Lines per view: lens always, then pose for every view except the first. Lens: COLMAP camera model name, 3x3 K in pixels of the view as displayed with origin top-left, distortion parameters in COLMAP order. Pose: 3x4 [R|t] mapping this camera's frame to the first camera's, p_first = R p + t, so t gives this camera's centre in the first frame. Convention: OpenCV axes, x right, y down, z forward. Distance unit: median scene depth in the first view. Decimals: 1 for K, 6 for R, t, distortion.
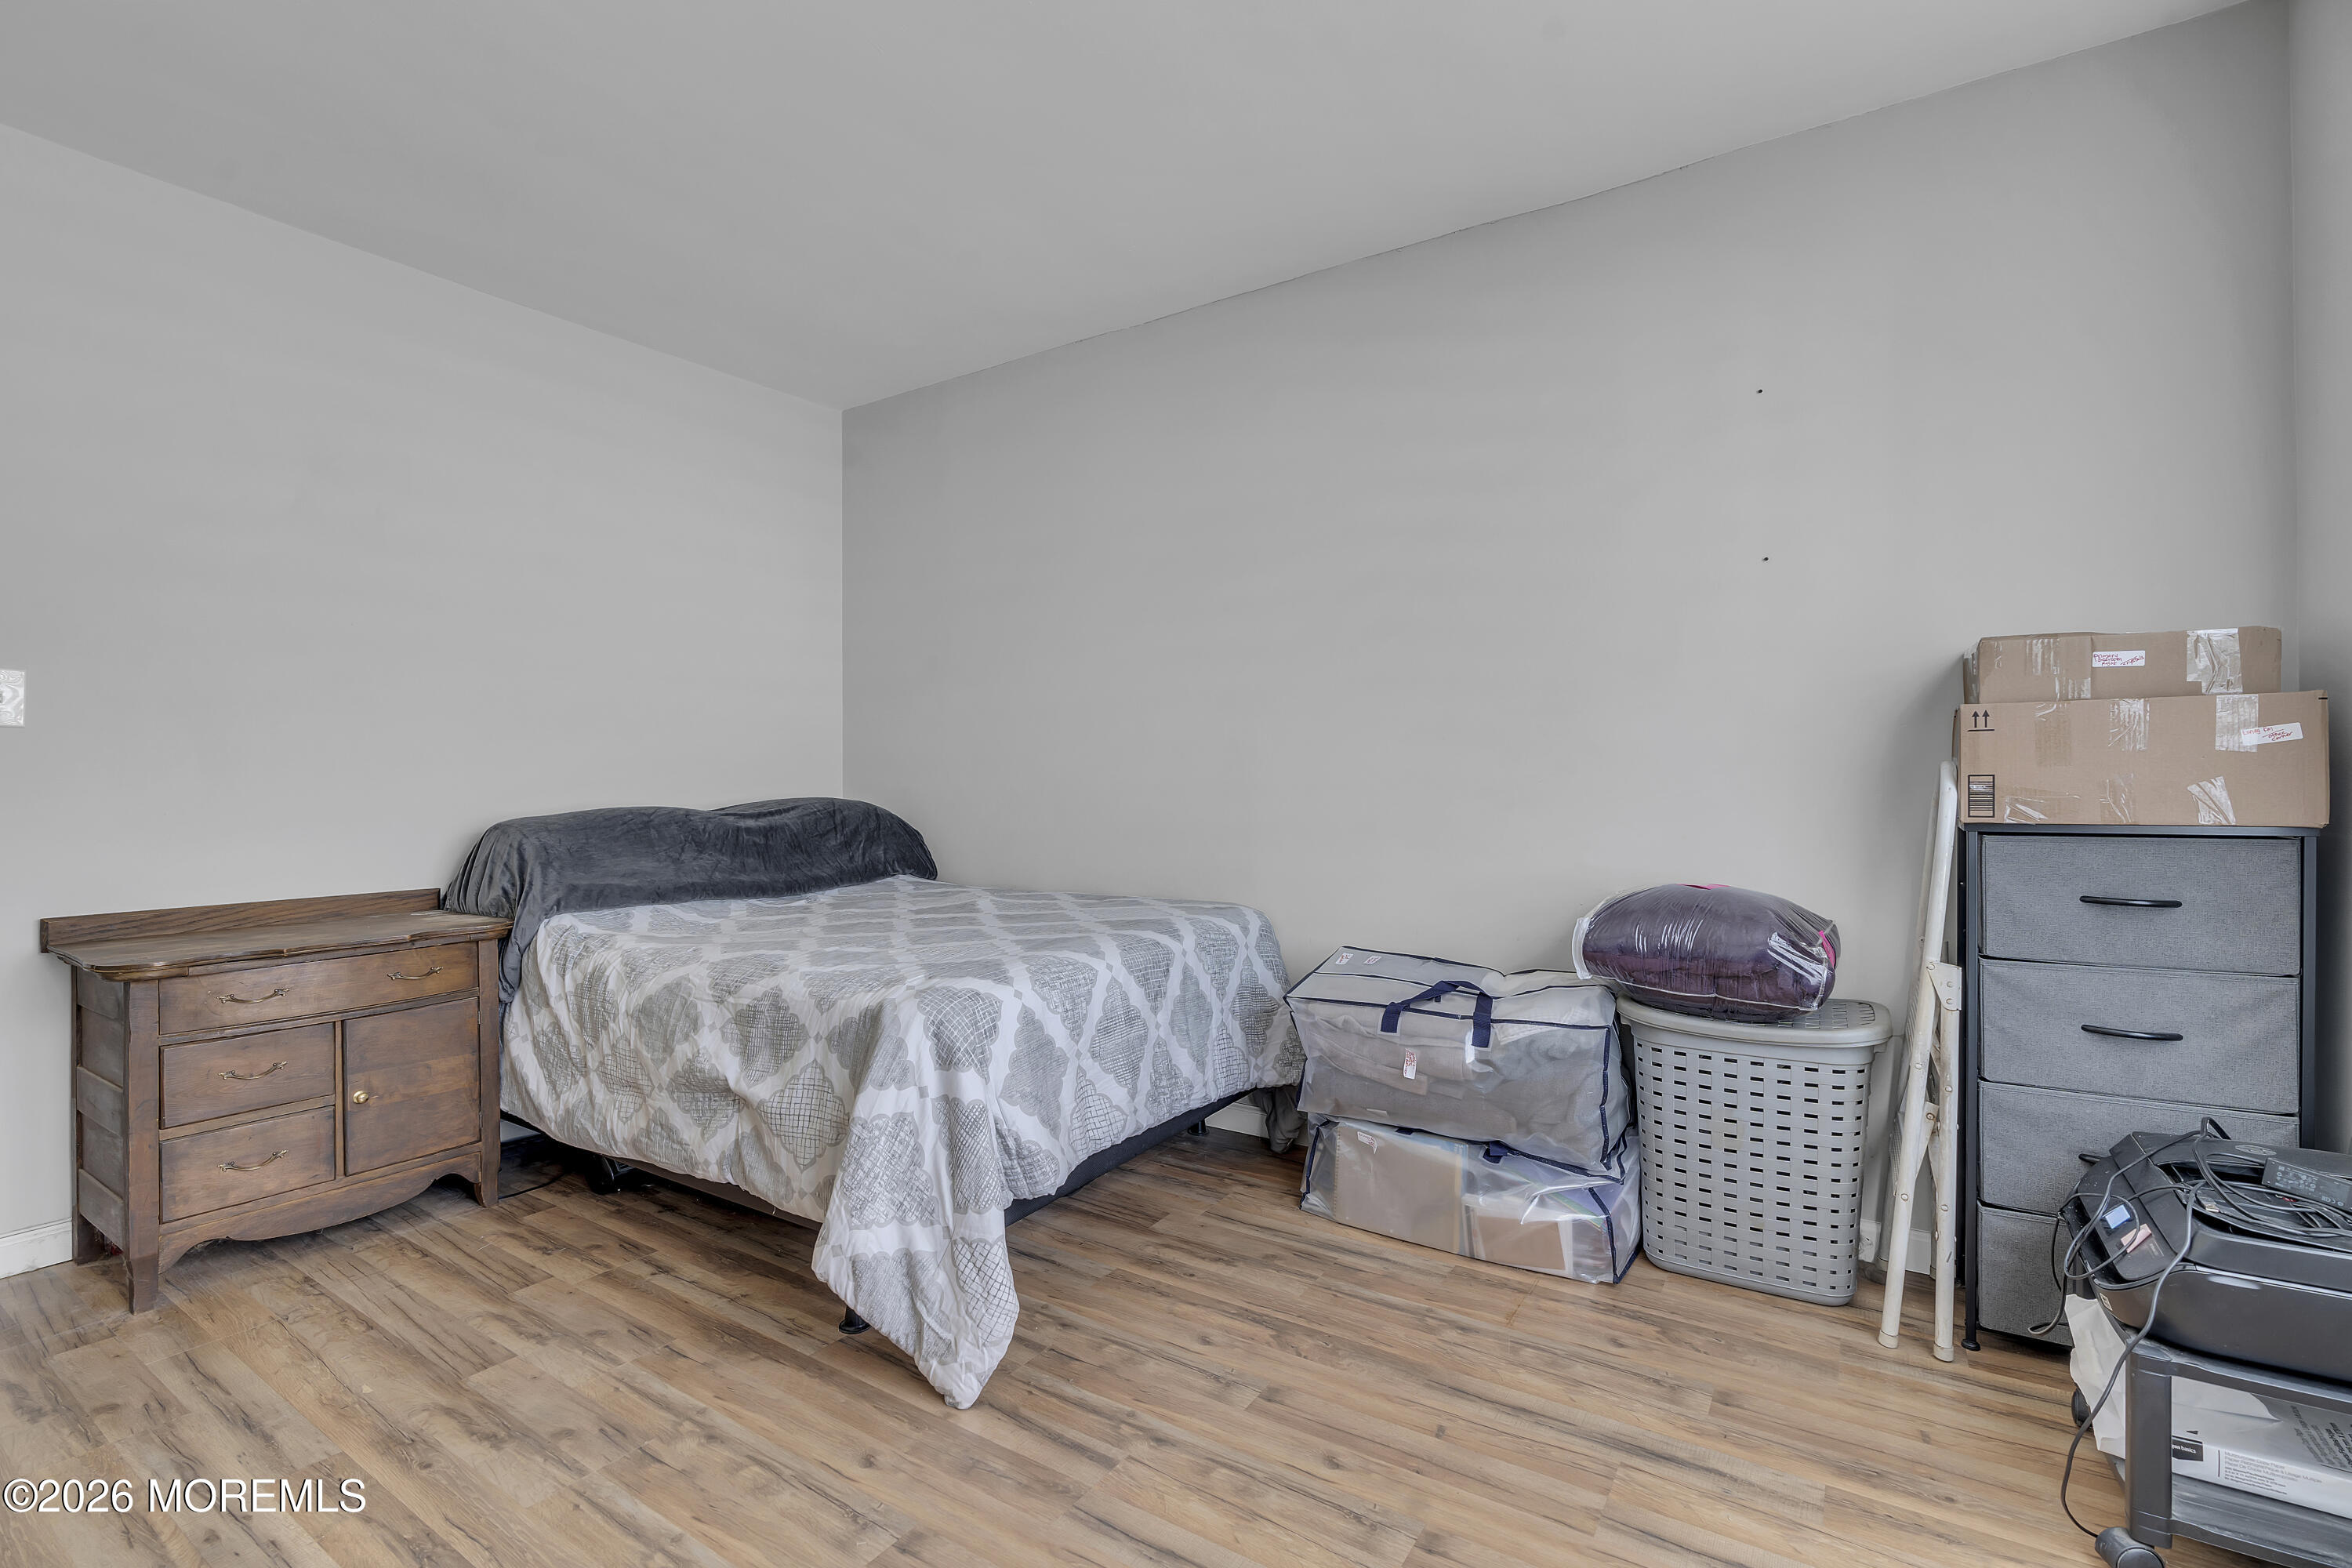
lens RADIAL K [[1057.6, 0, 1176.2], [0, 1057.6, 803.6], [0, 0, 1]] dist [-0.014245, 0.003833]
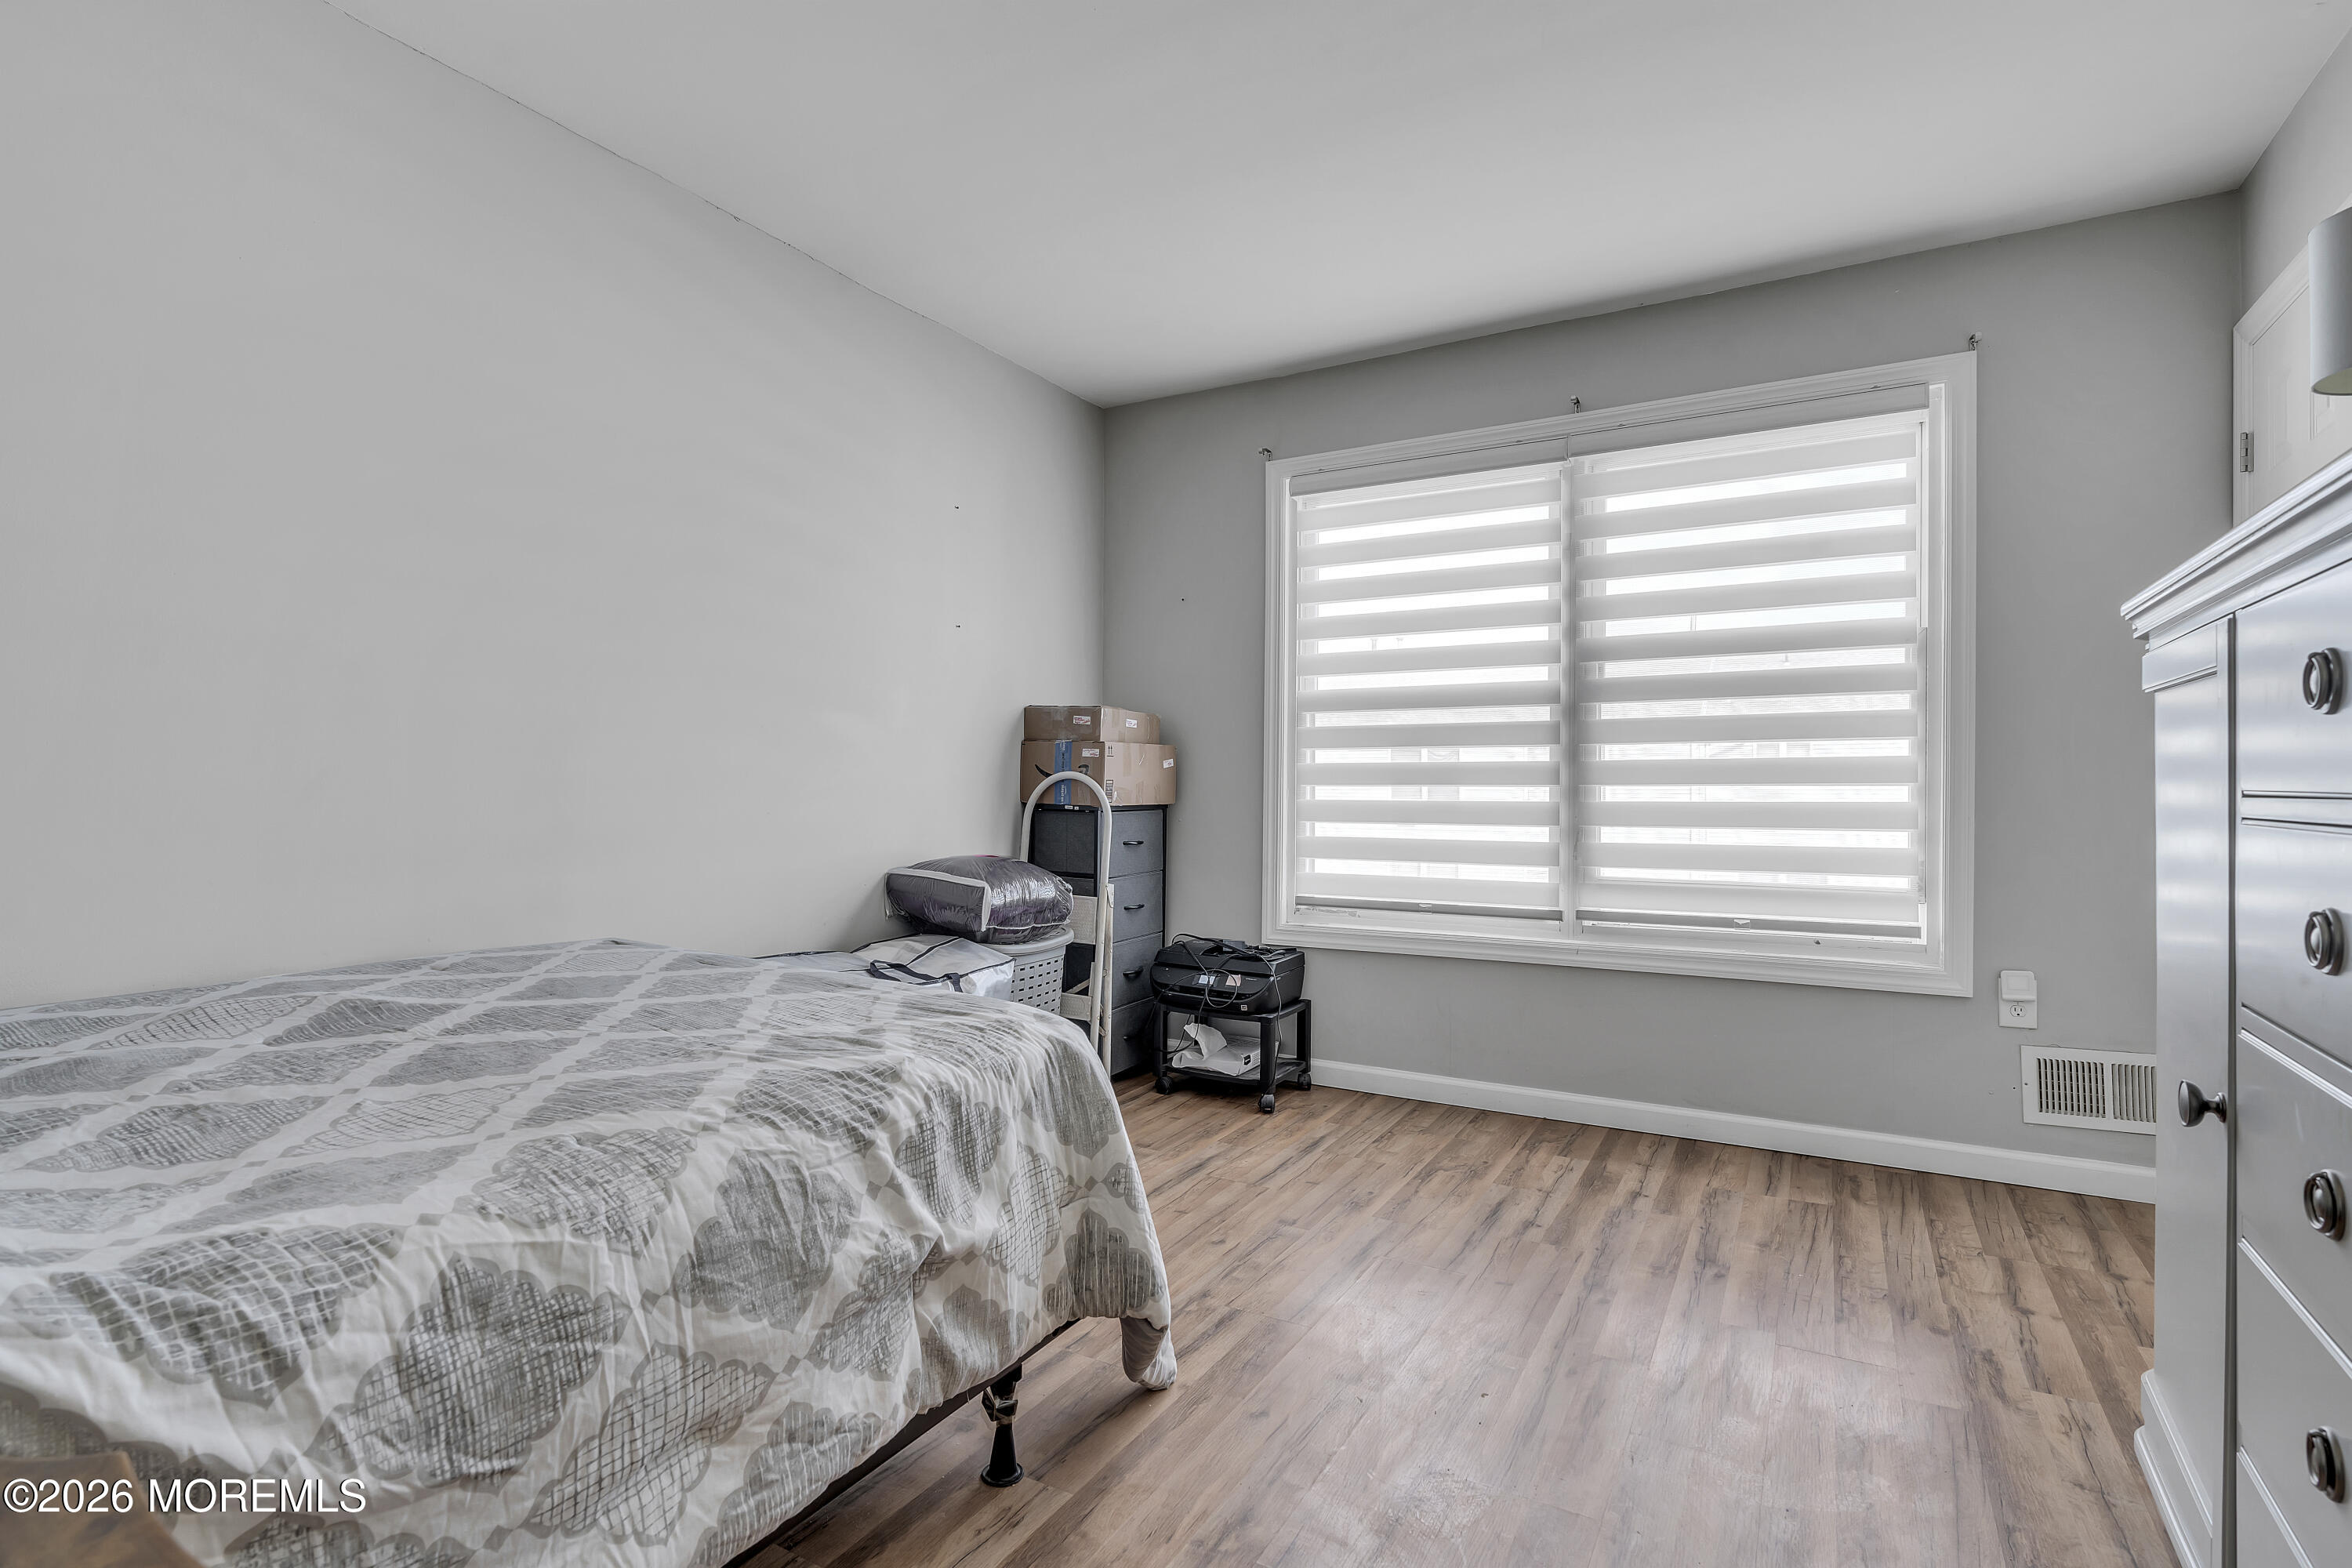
lens RADIAL K [[1057.6, 0, 1176.2], [0, 1057.6, 803.6], [0, 0, 1]] dist [-0.014245, 0.003833]
pose [[-0.010667, -0.018727, 0.999768, -1.086830], [0.008200, 0.999789, 0.018815, -0.020559], [-0.999909, 0.008399, -0.010511, 0.871688]]
